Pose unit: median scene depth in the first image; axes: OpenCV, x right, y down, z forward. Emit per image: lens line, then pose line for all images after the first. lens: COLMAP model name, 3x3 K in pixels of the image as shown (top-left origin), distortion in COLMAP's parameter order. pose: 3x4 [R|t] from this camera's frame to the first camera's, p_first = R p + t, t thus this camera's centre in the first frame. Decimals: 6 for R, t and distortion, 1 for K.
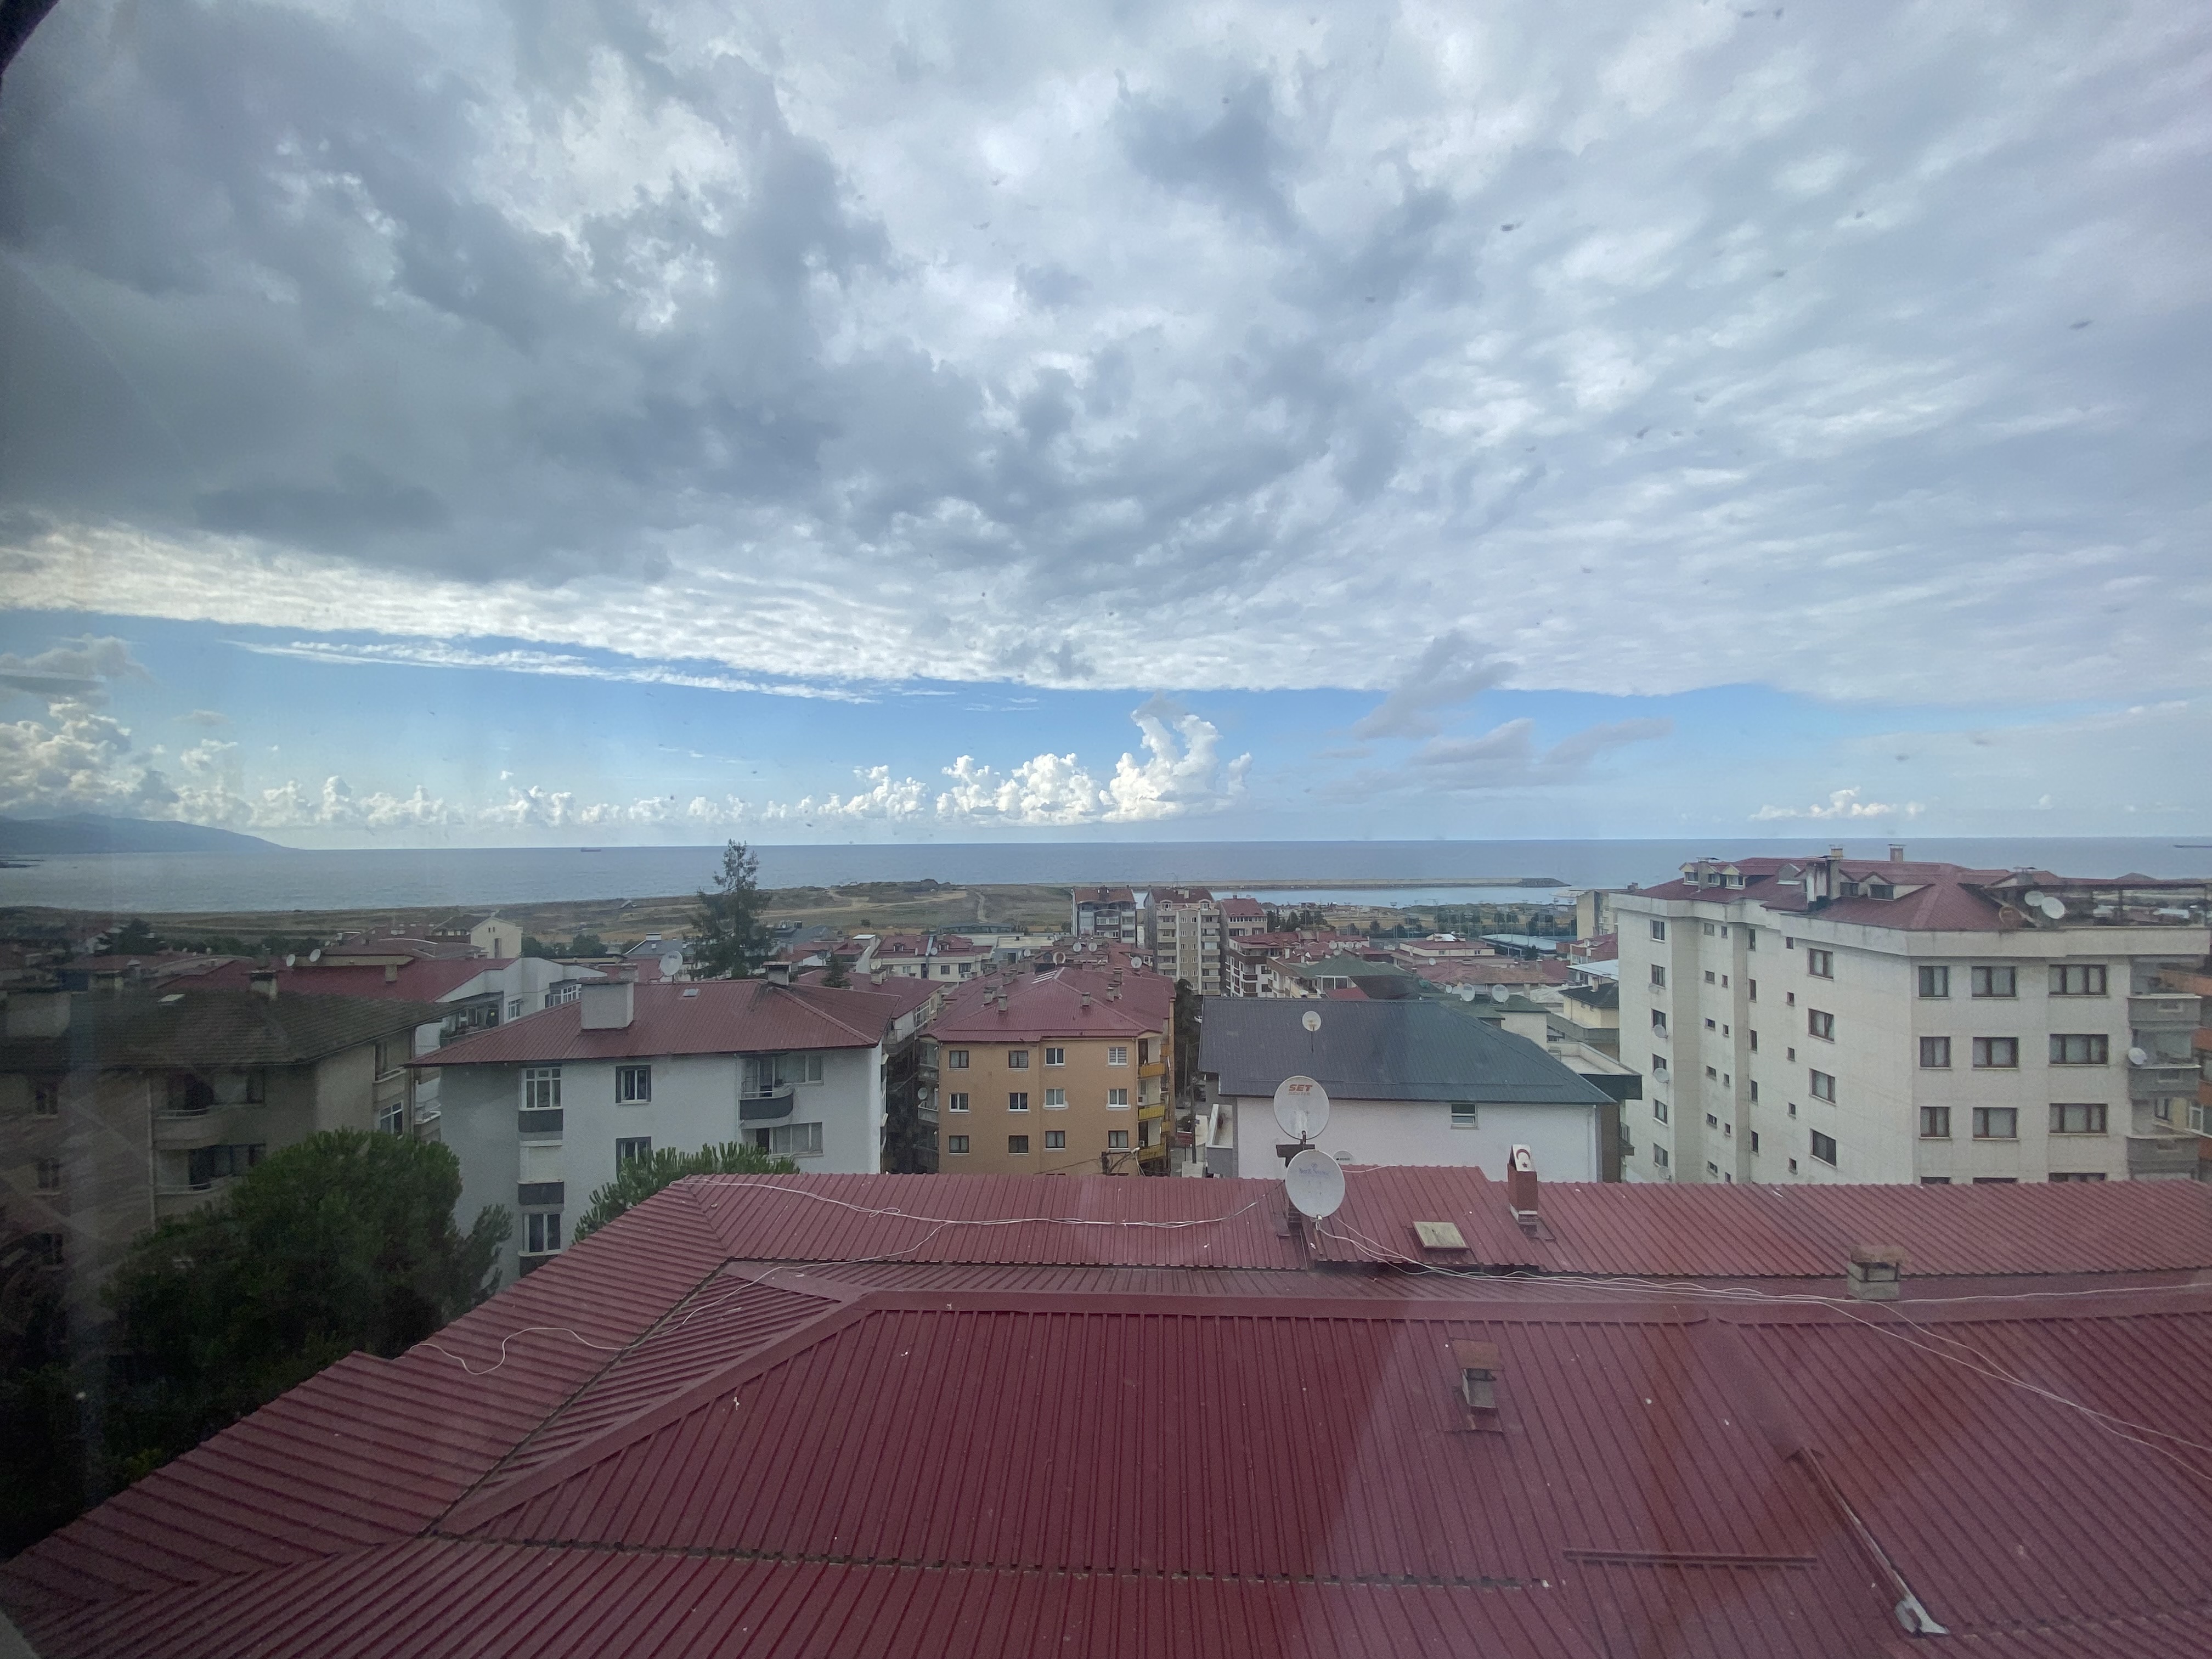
lens RADIAL K [[846.1, 0, 1104.5], [0, 846.1, 846.7], [0, 0, 1]] dist [0.001773, -0.012660]
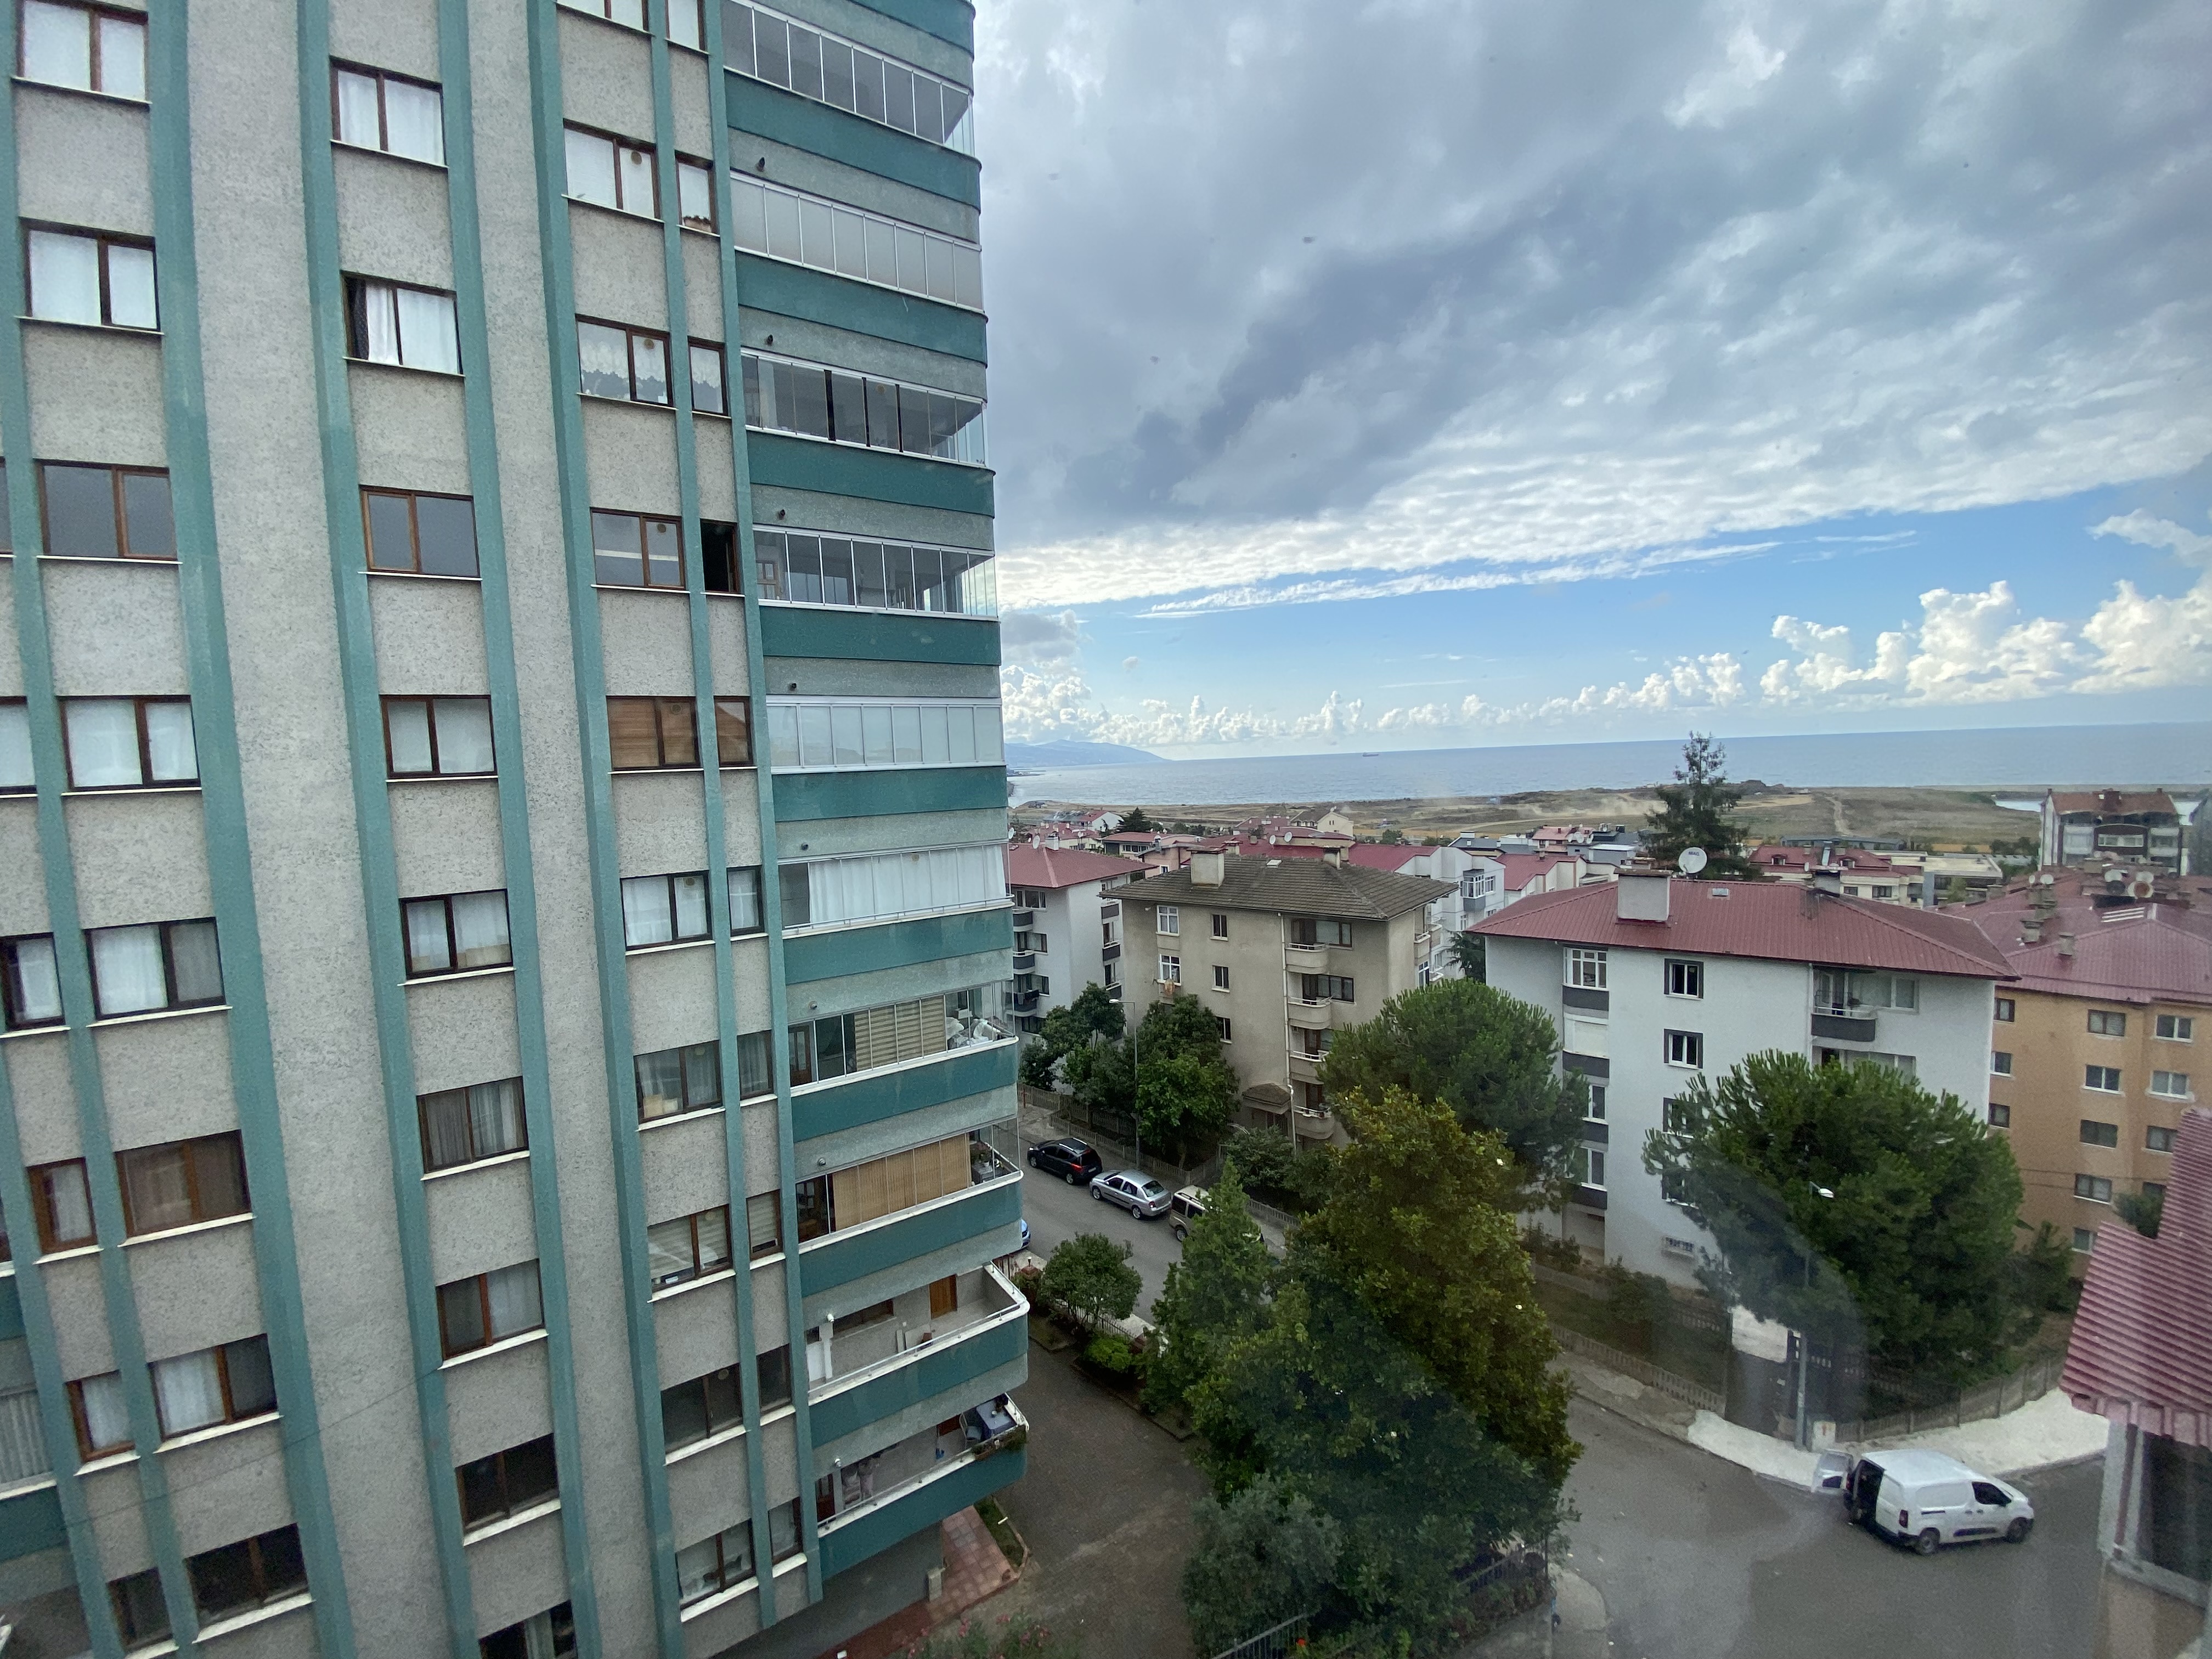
lens RADIAL K [[846.1, 0, 1104.5], [0, 846.1, 846.7], [0, 0, 1]] dist [0.001773, -0.012660]
pose [[0.693047, 0.054614, -0.718820, -0.199430], [0.027536, 0.994393, 0.102100, 0.004751], [0.720366, -0.090553, 0.687657, -0.095296]]
